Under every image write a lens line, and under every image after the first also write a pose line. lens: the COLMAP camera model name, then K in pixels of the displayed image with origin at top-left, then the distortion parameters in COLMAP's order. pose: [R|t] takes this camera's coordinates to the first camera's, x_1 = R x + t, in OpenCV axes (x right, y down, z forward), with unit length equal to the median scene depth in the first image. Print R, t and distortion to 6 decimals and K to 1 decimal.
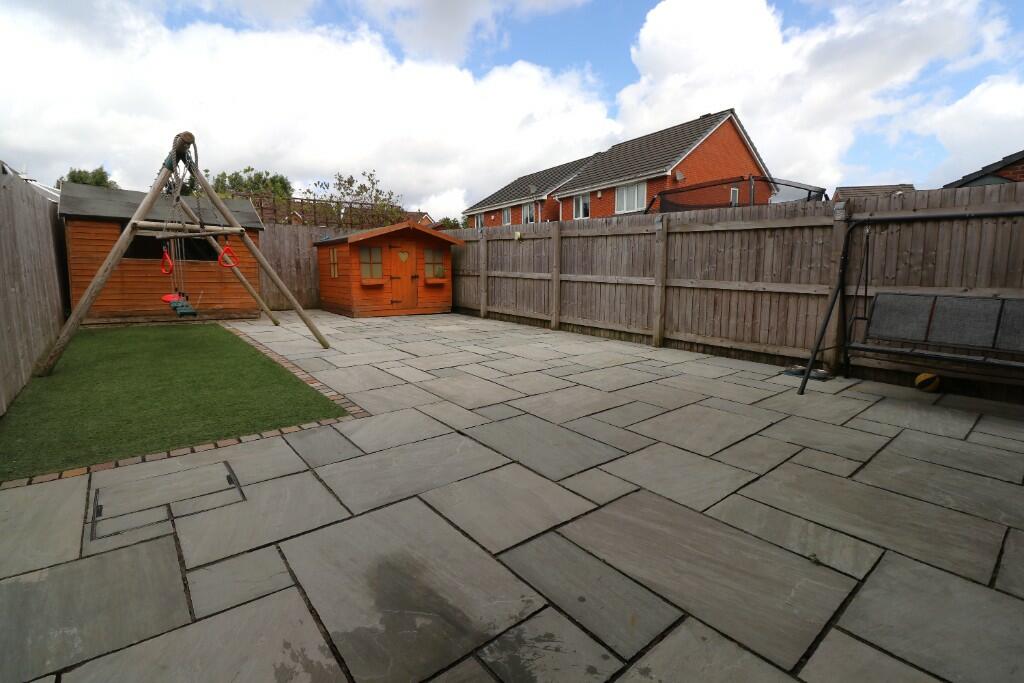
lens RADIAL K [[477.6, 0, 513.4], [0, 477.6, 337.0], [0, 0, 1]] dist [0.001076, -0.013657]
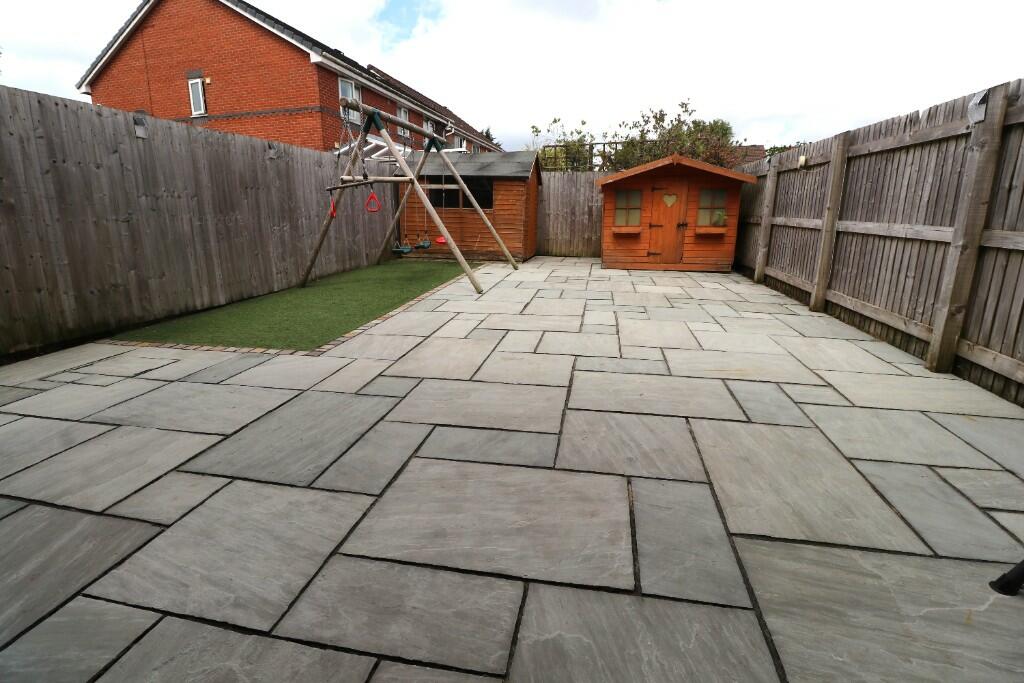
lens RADIAL K [[477.6, 0, 513.4], [0, 477.6, 337.0], [0, 0, 1]] dist [0.001076, -0.013657]
pose [[0.630481, 0.183548, -0.754191, 0.396638], [-0.107650, 0.982926, 0.149224, -0.040067], [0.768704, -0.012895, 0.639475, 0.359759]]
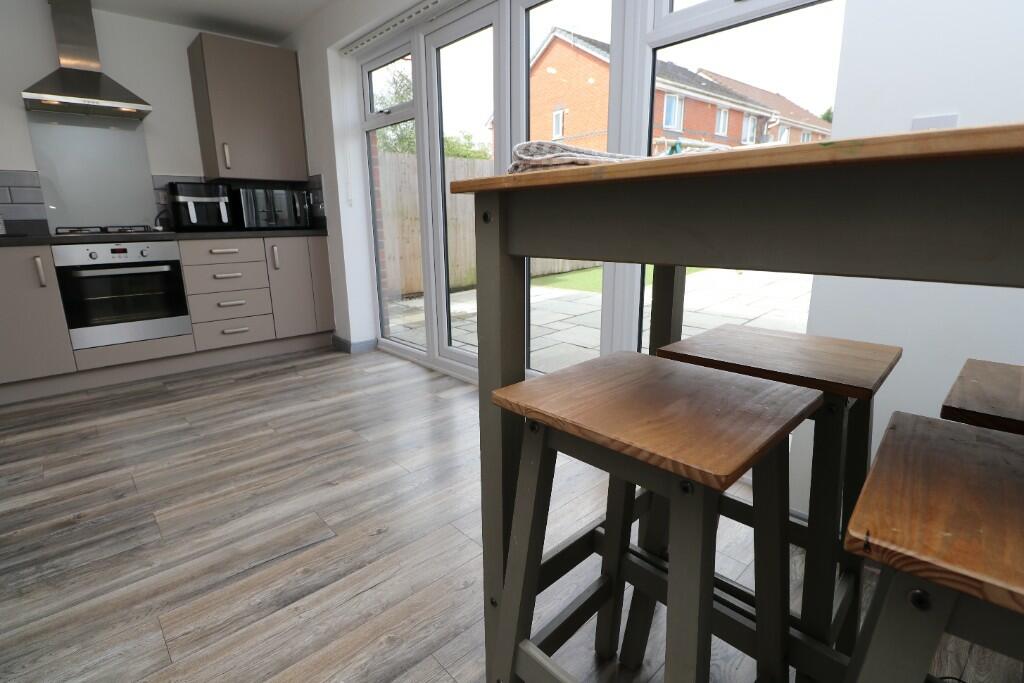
lens RADIAL K [[485.3, 0, 513.2], [0, 485.3, 336.2], [0, 0, 1]] dist [-0.000074, -0.013029]
pose [[0.061168, 0.238321, -0.969258, 0.820014], [-0.119626, 0.965827, 0.229929, -0.039820], [0.990933, 0.101884, 0.087588, 0.246167]]
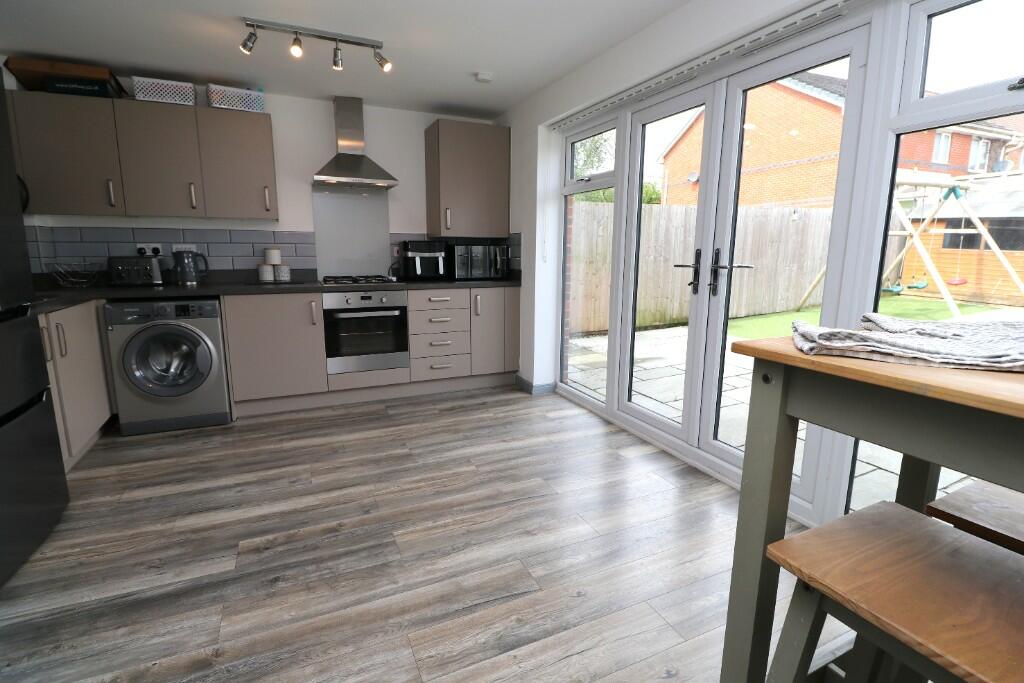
lens RADIAL K [[477.6, 0, 513.4], [0, 477.6, 337.0], [0, 0, 1]] dist [0.001076, -0.013657]
pose [[-0.257112, 0.180575, -0.949361, 0.832971], [-0.128486, 0.967278, 0.218780, -0.067218], [0.957802, 0.178230, -0.225497, 0.212216]]
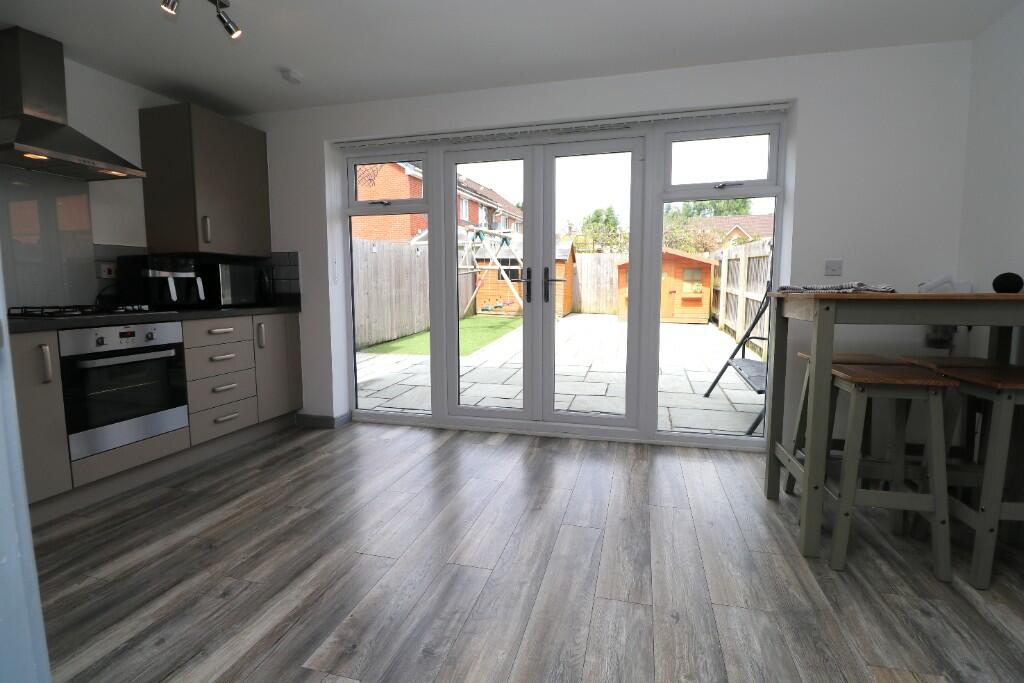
lens RADIAL K [[477.6, 0, 513.4], [0, 477.6, 337.0], [0, 0, 1]] dist [0.001076, -0.013657]
pose [[0.577006, 0.091585, -0.811588, 0.821965], [-0.108720, 0.993463, 0.034813, -0.014968], [0.809471, 0.068149, 0.583191, -0.041955]]
